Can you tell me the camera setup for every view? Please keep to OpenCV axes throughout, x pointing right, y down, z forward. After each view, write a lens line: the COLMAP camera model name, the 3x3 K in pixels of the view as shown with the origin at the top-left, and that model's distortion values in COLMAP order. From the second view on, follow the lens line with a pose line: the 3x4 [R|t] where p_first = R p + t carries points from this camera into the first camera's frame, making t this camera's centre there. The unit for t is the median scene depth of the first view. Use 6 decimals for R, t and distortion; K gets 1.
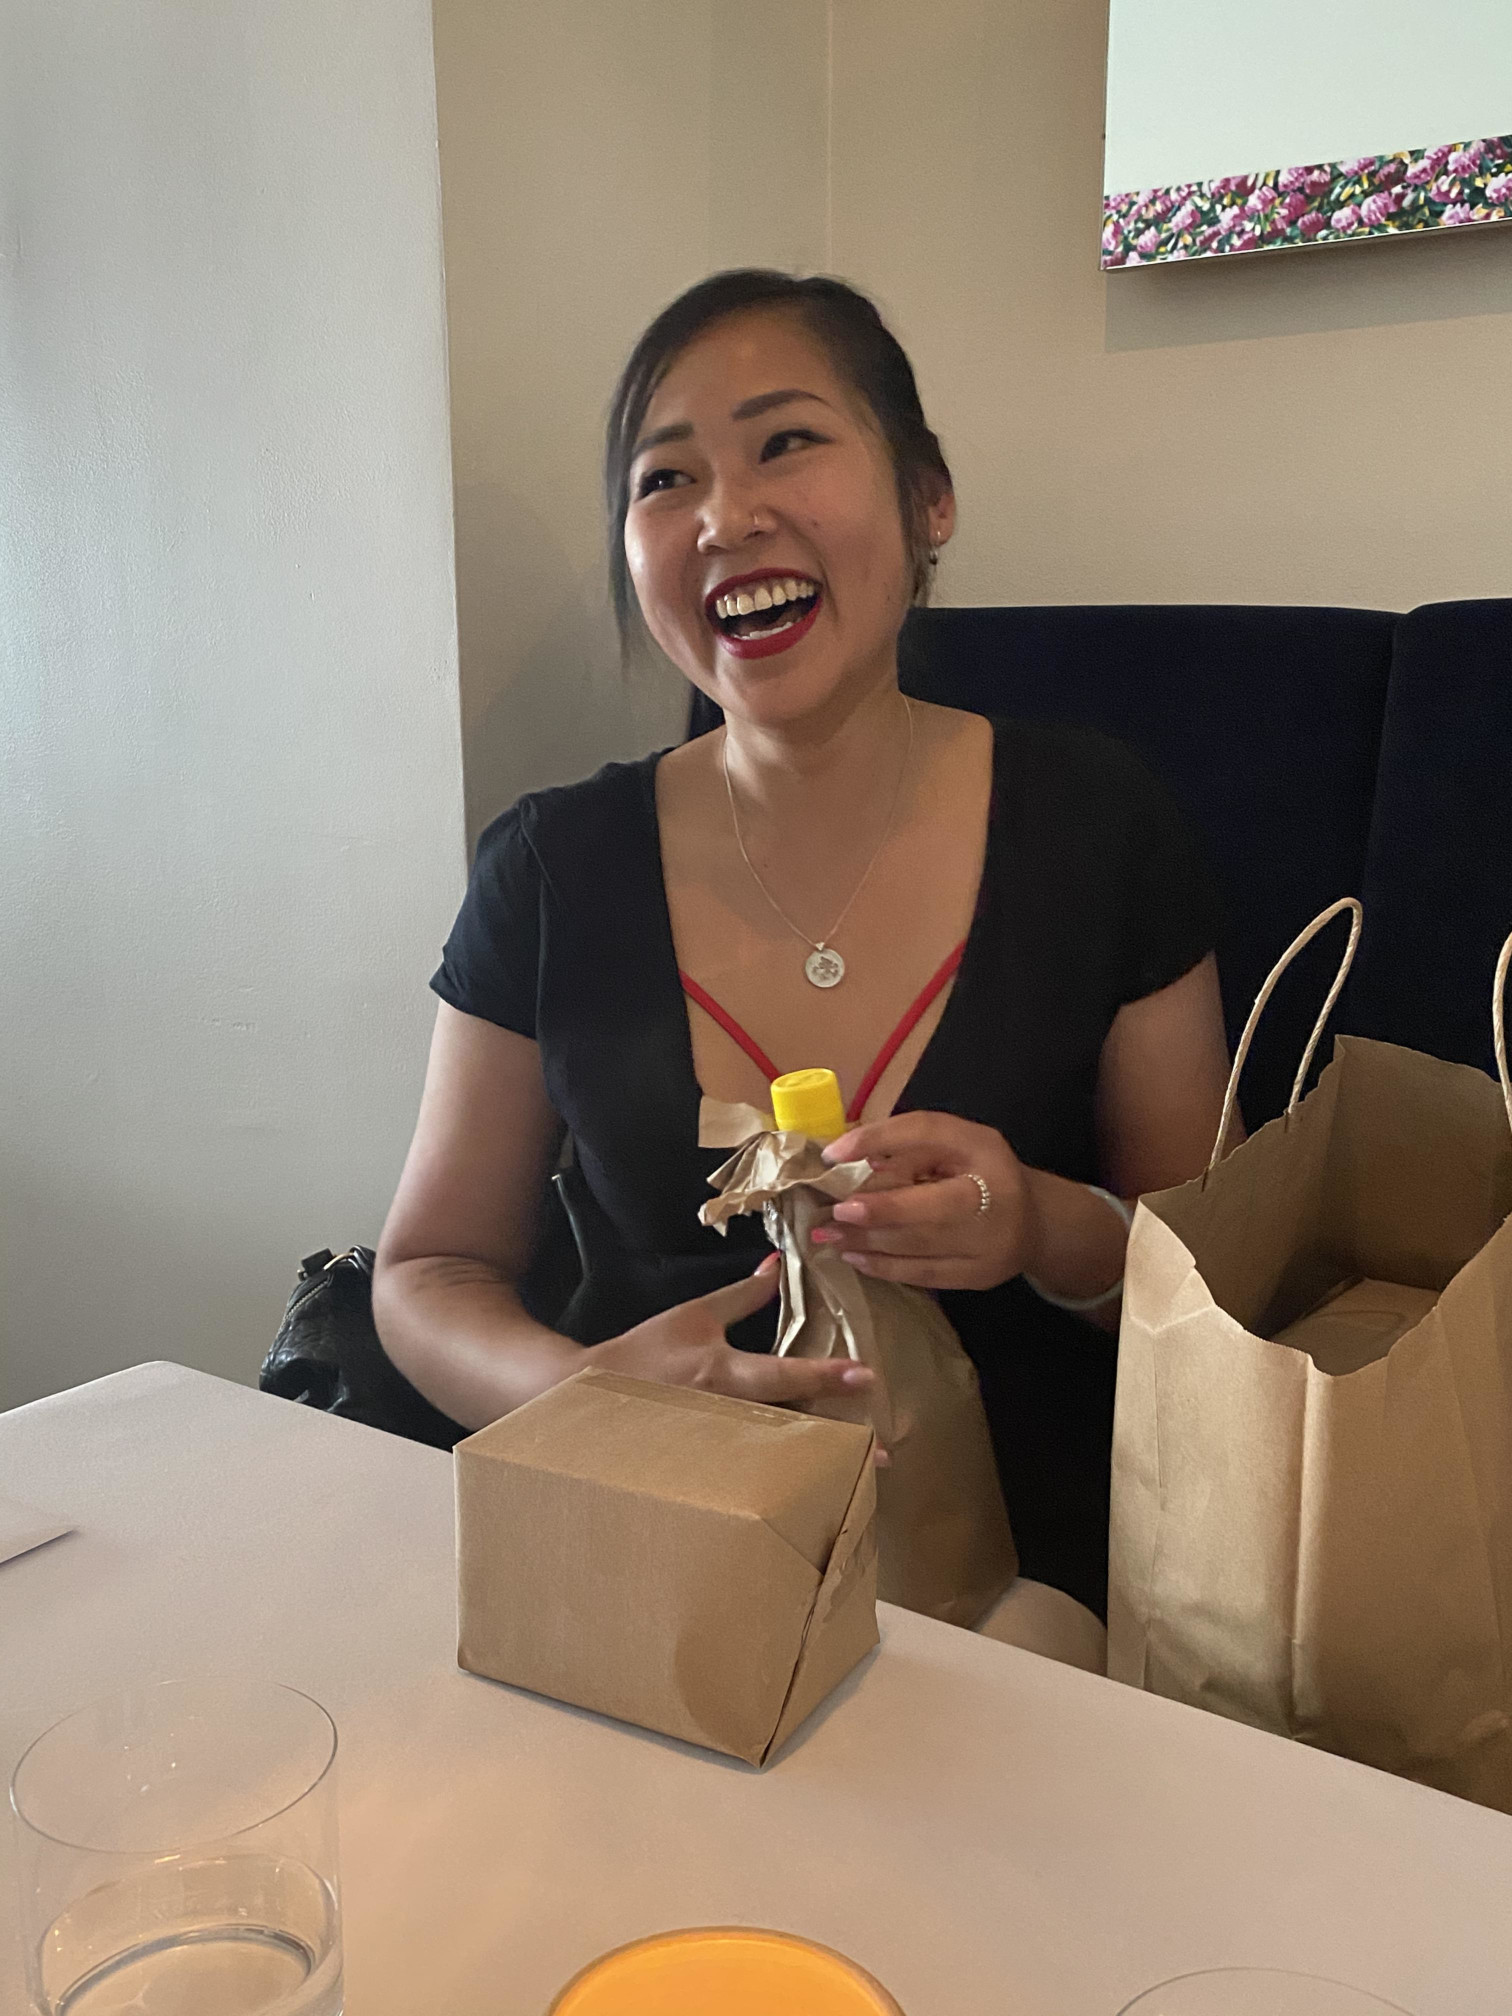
lens RADIAL K [[1892.1, 0, 756.0], [0, 1892.1, 1008.0], [0, 0, 1]] dist [-0.002890, 0.017415]
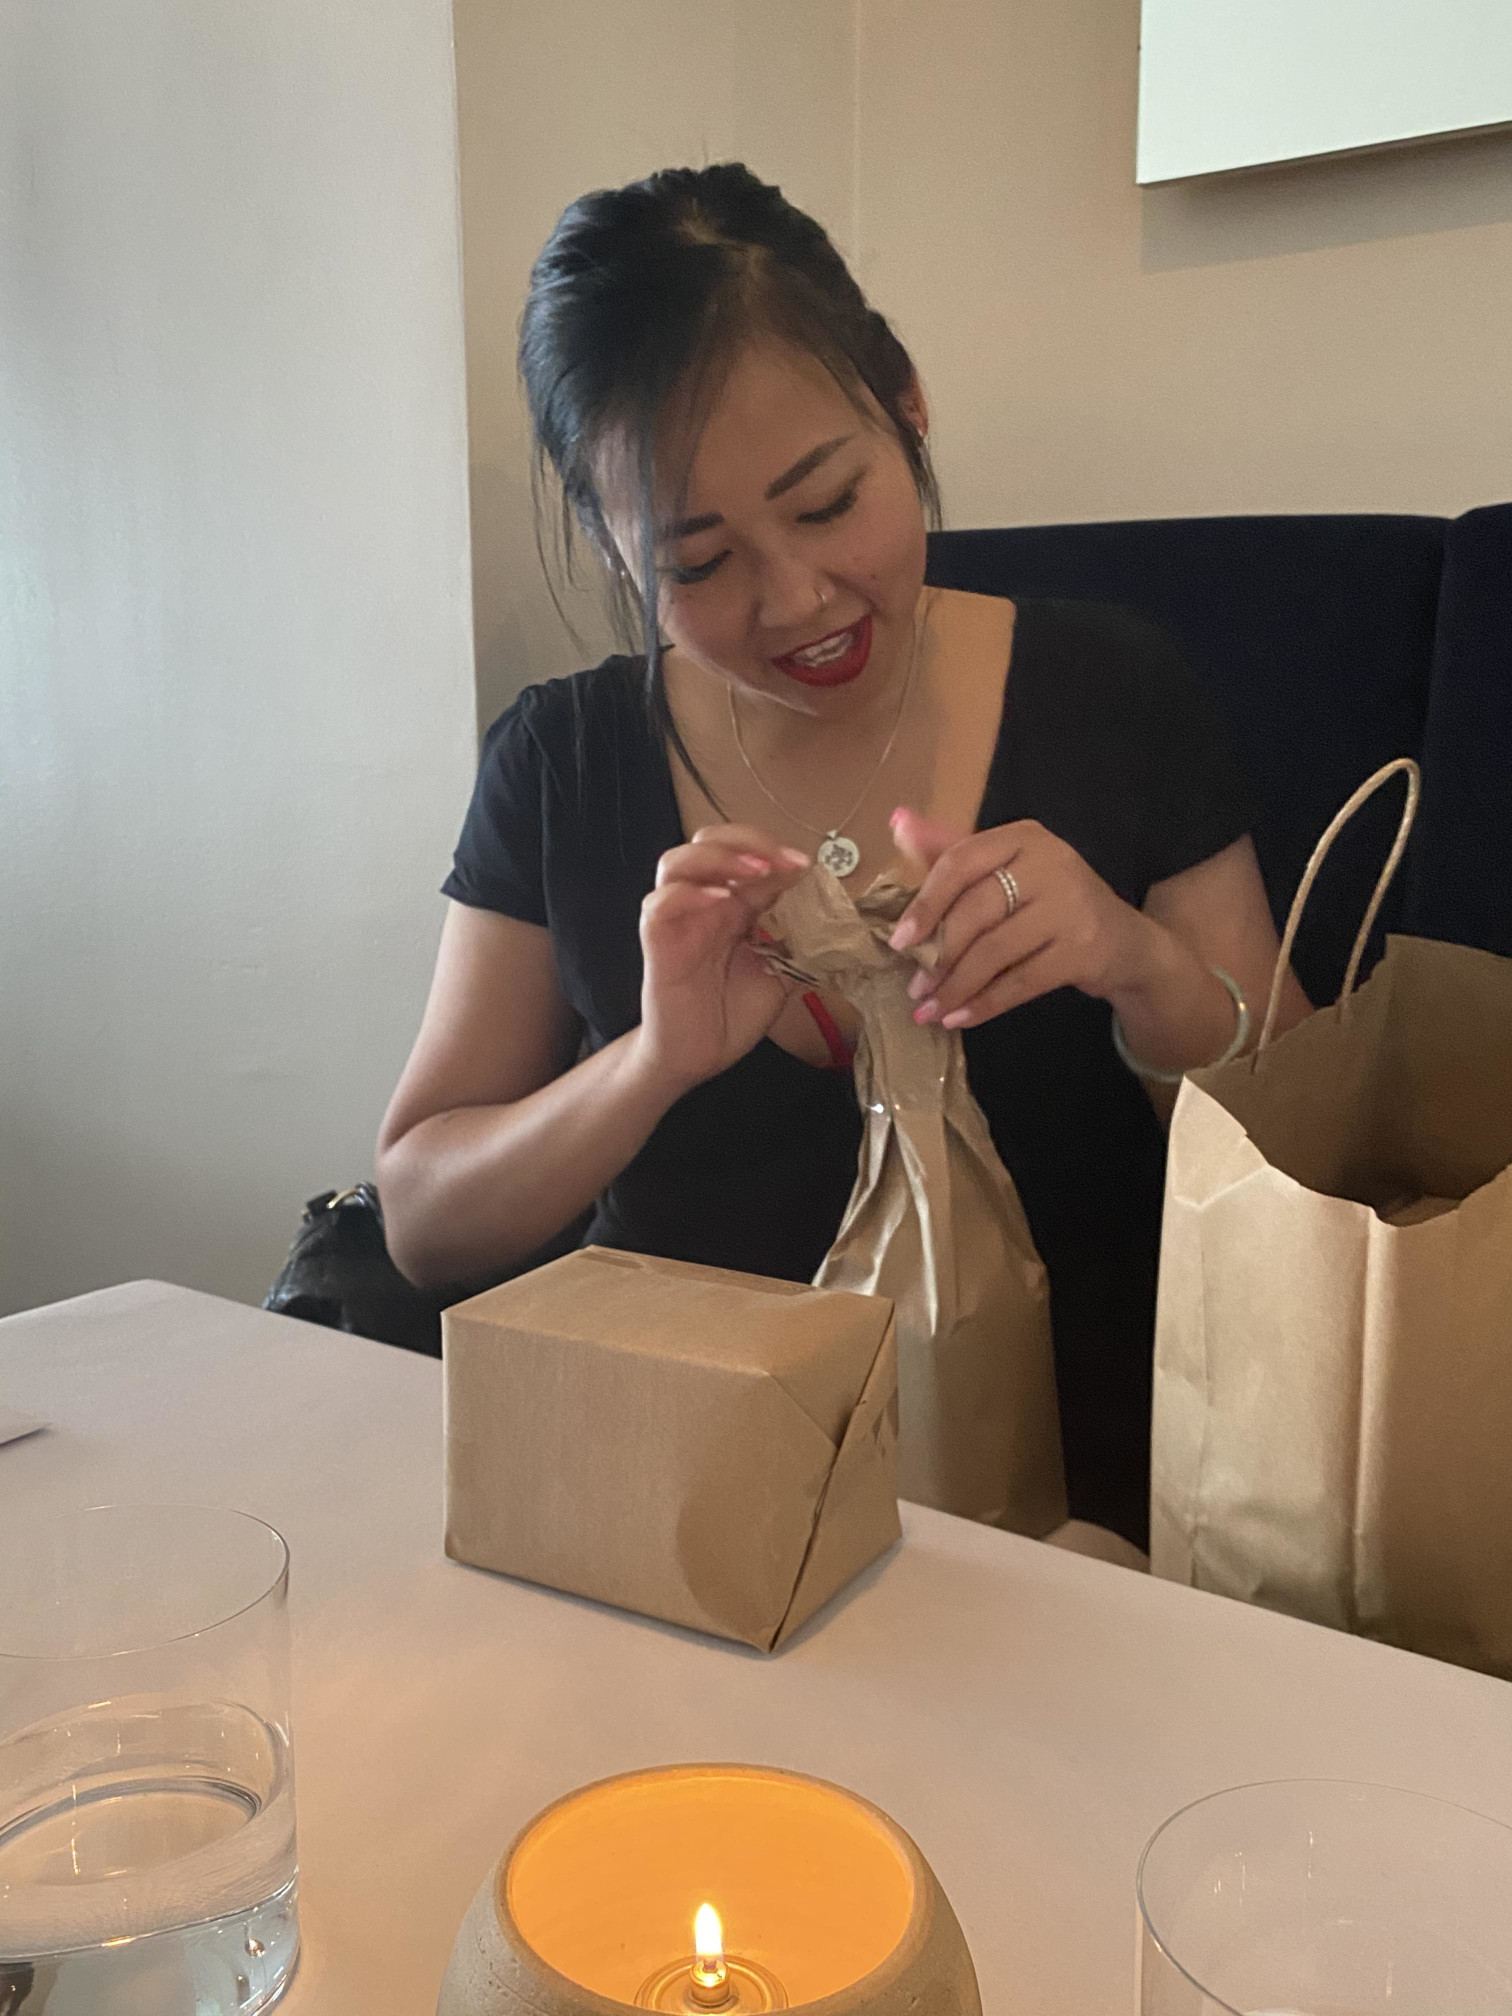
lens RADIAL K [[1902.6, 0, 749.3], [0, 1902.6, 991.2], [0, 0, 1]] dist [-0.005474, 0.013829]
pose [[0.999747, 0.000944, -0.022475, 0.011591], [-0.001623, 0.999542, -0.030219, 0.099810], [0.022436, 0.030247, 0.999291, 0.065475]]
